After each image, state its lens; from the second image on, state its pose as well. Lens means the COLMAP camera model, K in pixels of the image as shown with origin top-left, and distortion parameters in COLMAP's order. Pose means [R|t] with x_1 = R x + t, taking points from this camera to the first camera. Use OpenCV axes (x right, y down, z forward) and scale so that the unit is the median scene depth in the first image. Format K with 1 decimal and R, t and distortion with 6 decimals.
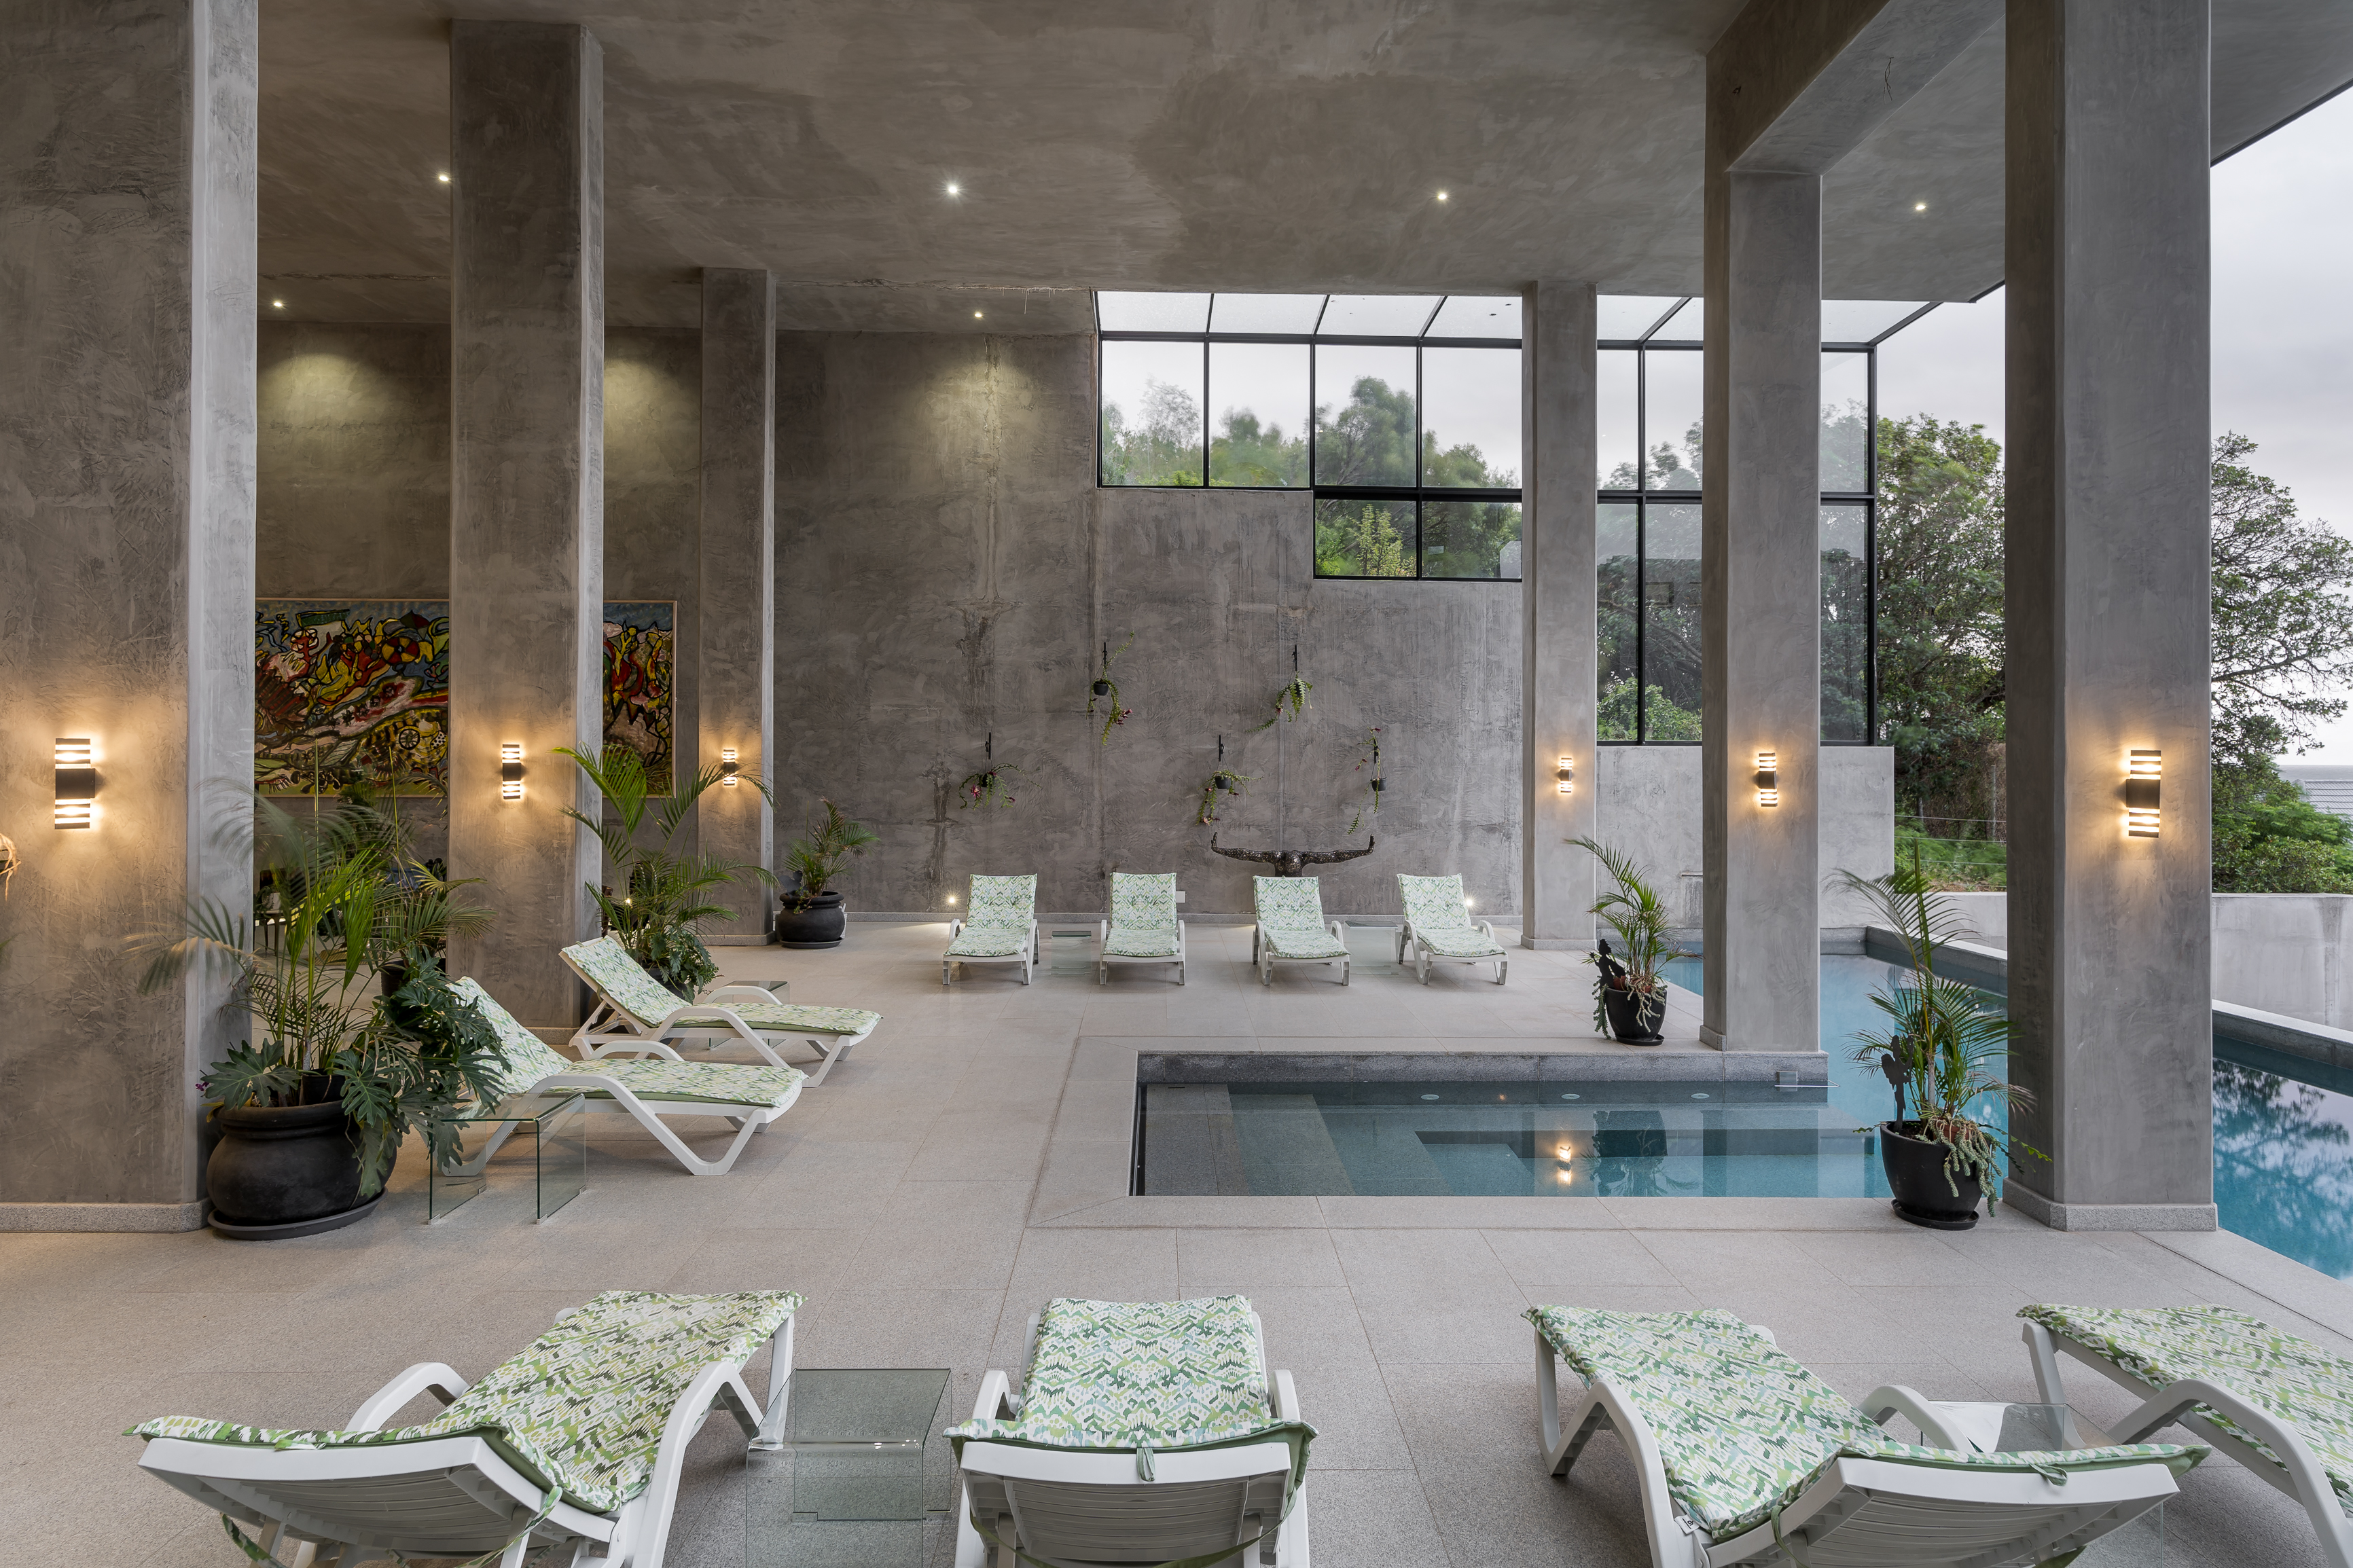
lens RADIAL K [[1348.1, 0, 1203.1], [0, 1348.1, 741.1], [0, 0, 1]] dist [0.001020, 0.006008]
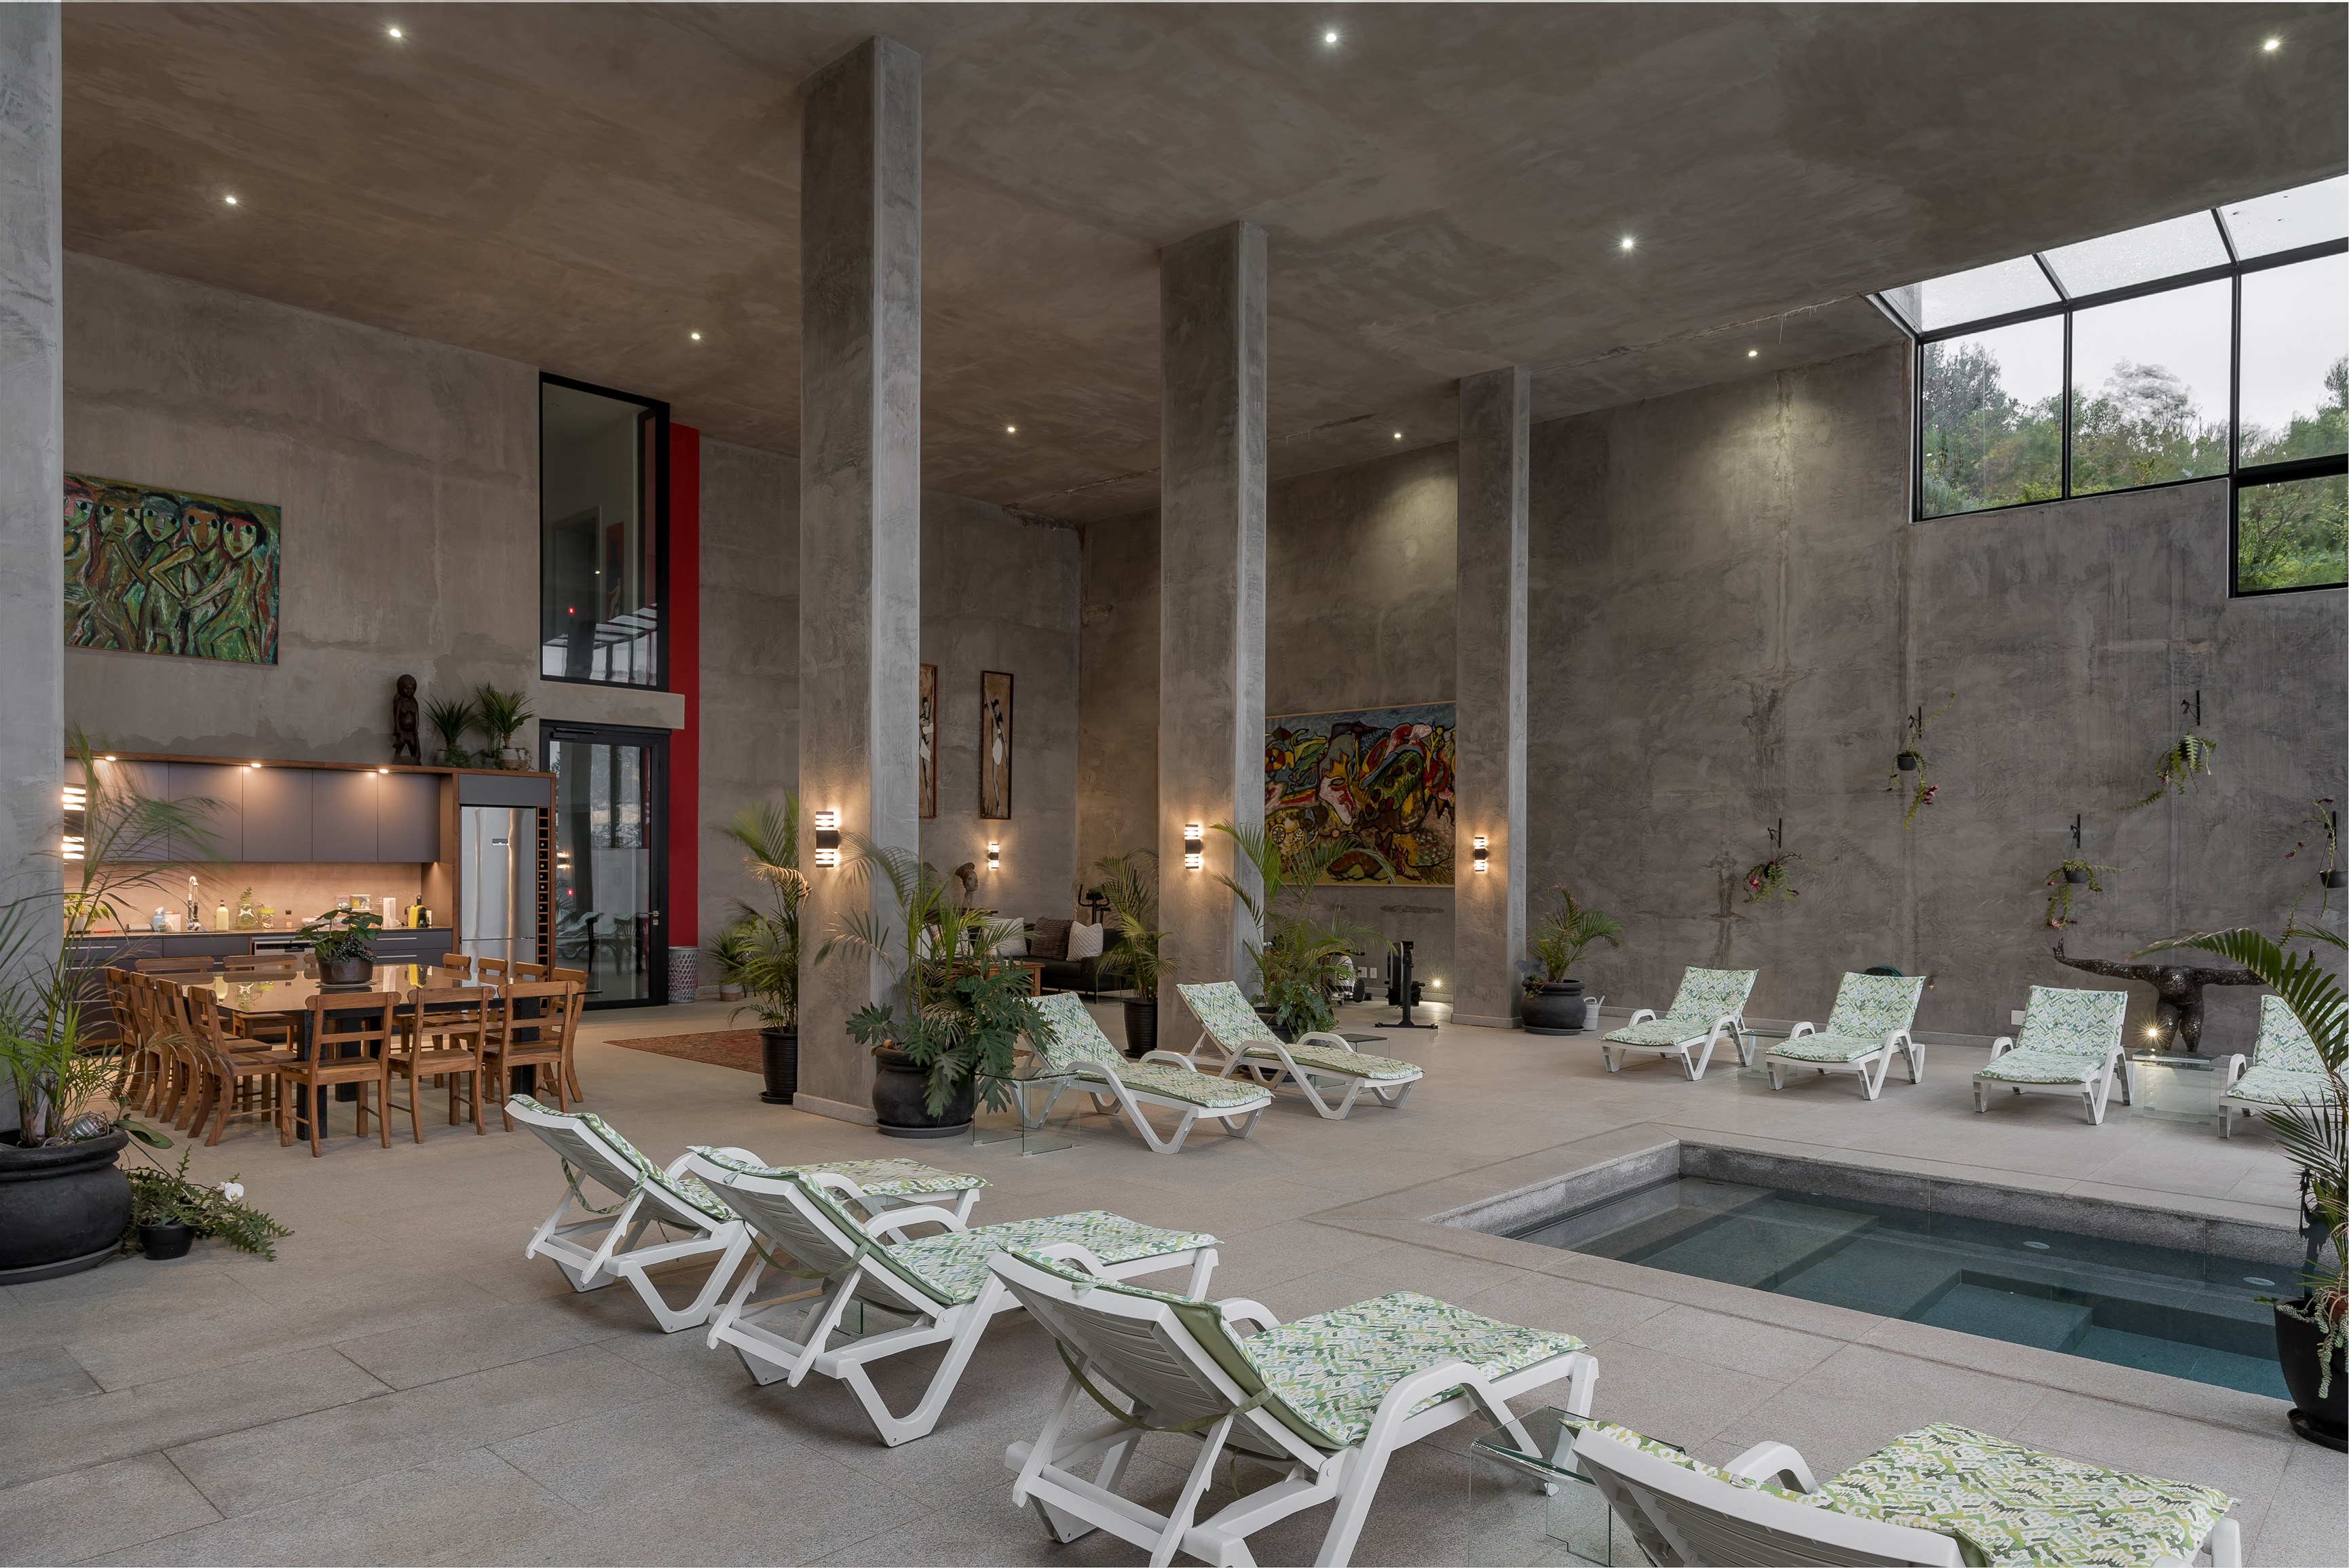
lens RADIAL K [[1506.6, 0, 1159.3], [0, 1506.6, 873.6], [0, 0, 1]] dist [0.001433, 0.006546]
pose [[0.700067, 0.001952, -0.714074, 0.303105], [0.003558, 0.999974, 0.006222, 0.025826], [0.714068, -0.006896, 0.700042, 0.010154]]
